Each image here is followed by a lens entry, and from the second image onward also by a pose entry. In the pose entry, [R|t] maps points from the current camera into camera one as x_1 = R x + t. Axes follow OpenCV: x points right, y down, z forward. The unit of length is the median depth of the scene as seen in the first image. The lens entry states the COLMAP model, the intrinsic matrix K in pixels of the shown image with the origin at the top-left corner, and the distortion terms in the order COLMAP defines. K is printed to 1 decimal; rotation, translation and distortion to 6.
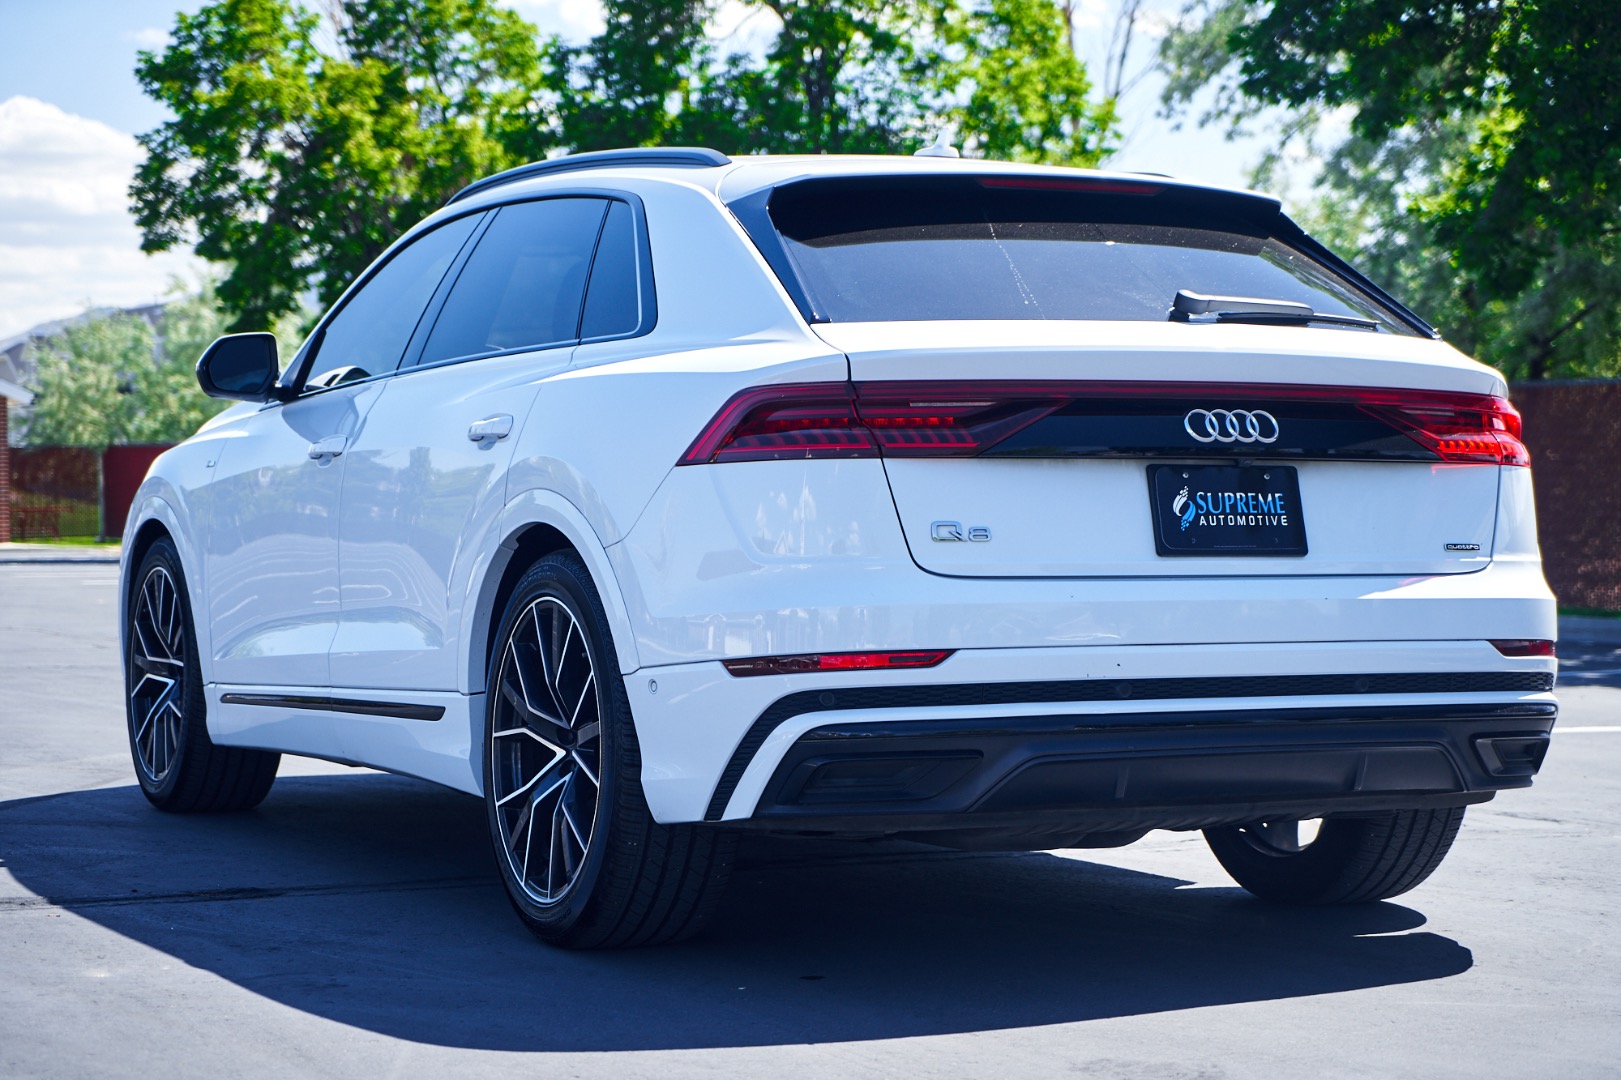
lens RADIAL K [[3267.8, 0, 810.5], [0, 3267.8, 540.0], [0, 0, 1]] dist [-0.054224, 0.210879]
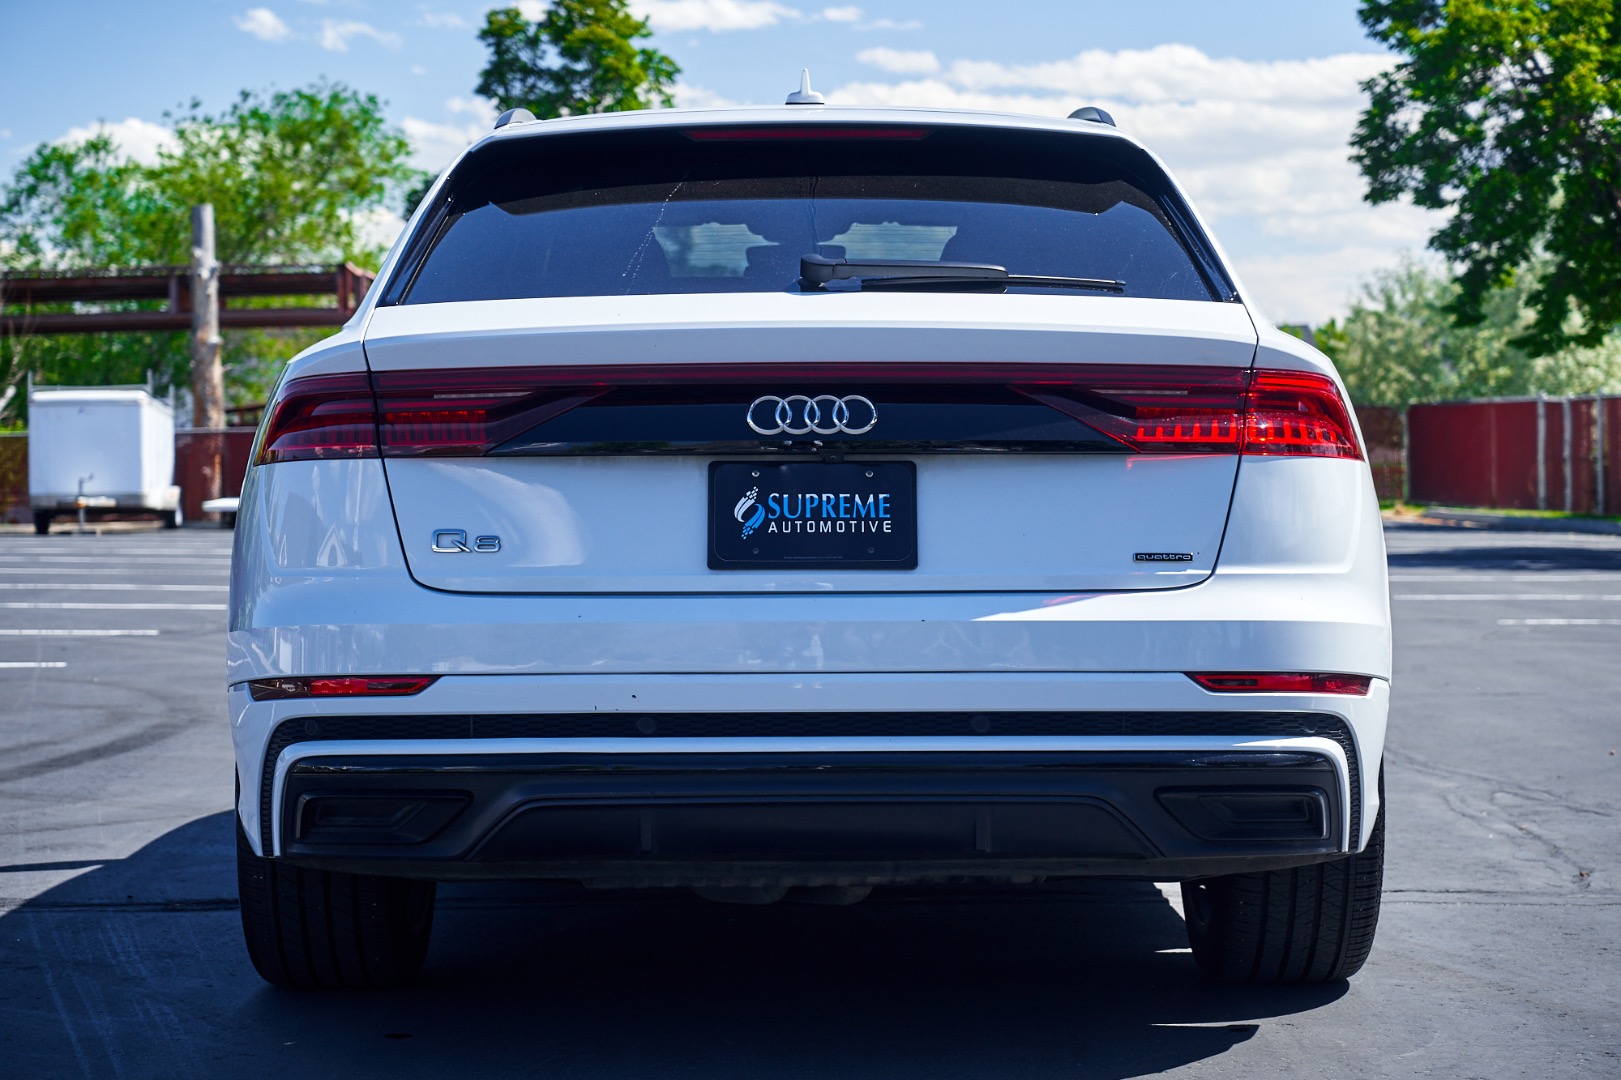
lens RADIAL K [[3386.7, 0, 810.5], [0, 3386.7, 540.0], [0, 0, 1]] dist [0.044263, 0.268460]
pose [[0.908438, 0.002988, -0.418010, 0.486988], [0.002263, 0.999925, 0.012066, -0.012922], [0.418015, -0.011907, 0.908362, 0.199463]]
